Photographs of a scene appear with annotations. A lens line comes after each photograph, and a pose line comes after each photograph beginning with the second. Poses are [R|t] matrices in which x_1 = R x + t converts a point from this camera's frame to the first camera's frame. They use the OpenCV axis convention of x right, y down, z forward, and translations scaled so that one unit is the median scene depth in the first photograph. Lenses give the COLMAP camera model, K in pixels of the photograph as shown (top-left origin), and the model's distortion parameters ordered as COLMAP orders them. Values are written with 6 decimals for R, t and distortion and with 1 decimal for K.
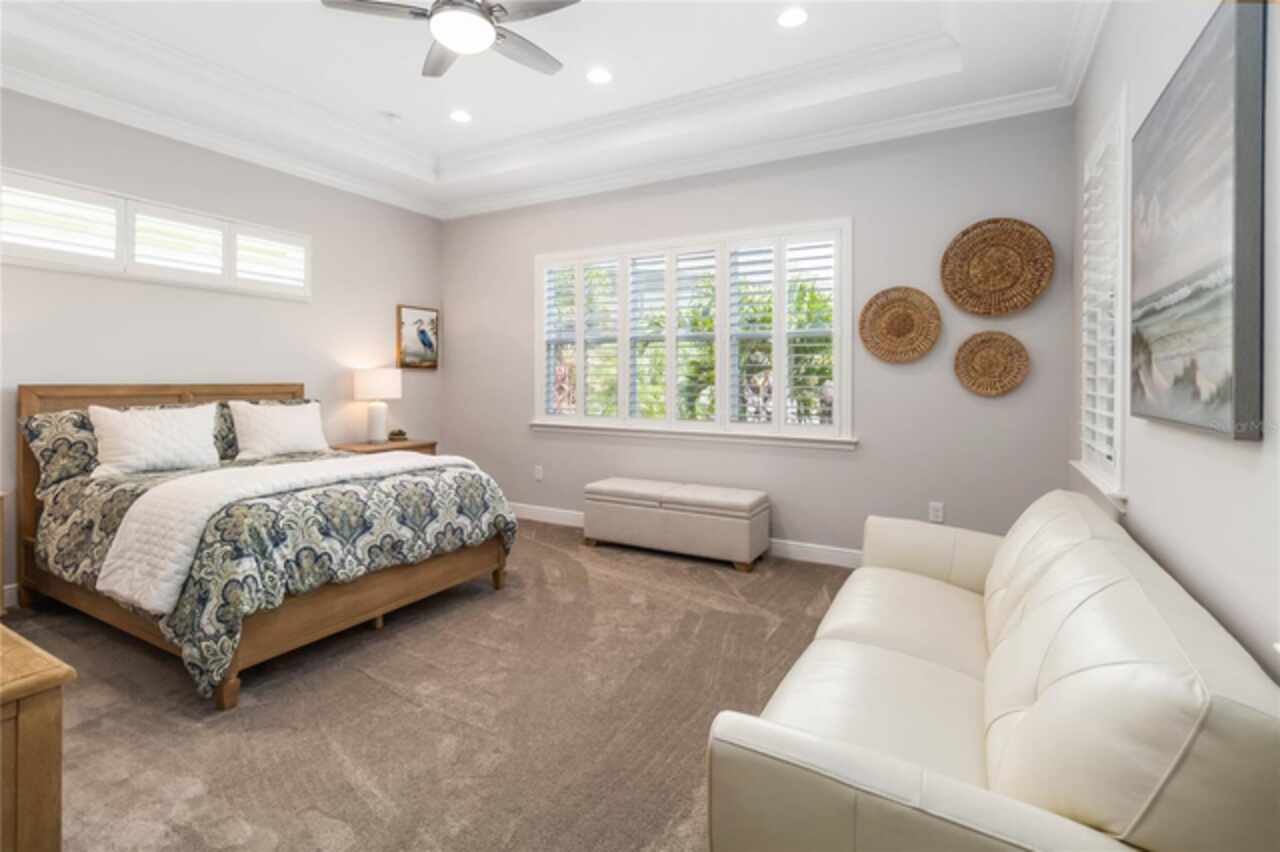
lens RADIAL K [[587.3, 0, 651.6], [0, 587.3, 380.3], [0, 0, 1]] dist [-0.001544, 0.000368]
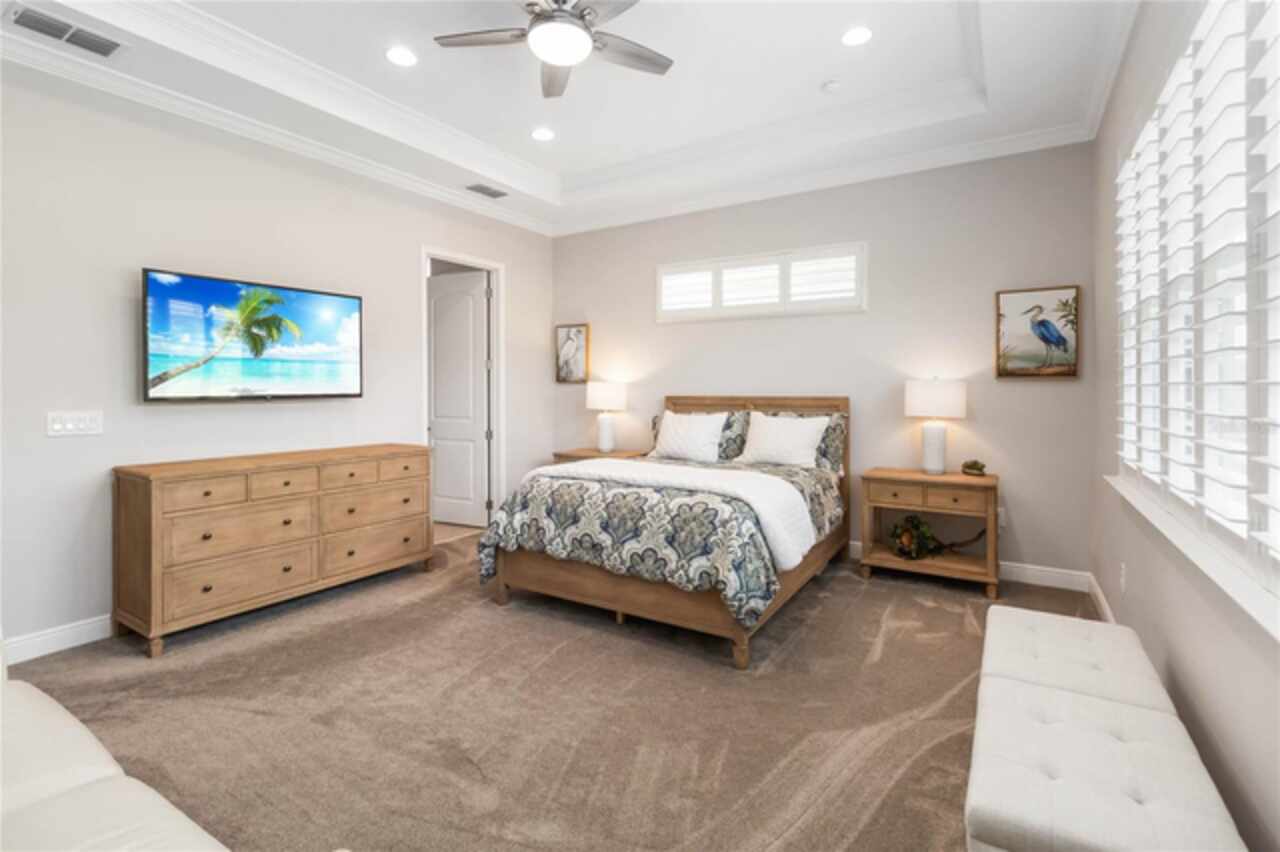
lens RADIAL K [[587.3, 0, 636.1], [0, 587.3, 395.2], [0, 0, 1]] dist [-0.001544, 0.000368]
pose [[-0.060111, 0.002889, -0.998188, 0.552097], [-0.003033, 0.999991, 0.003077, 0.000287], [0.998187, 0.003212, -0.060101, 0.995868]]
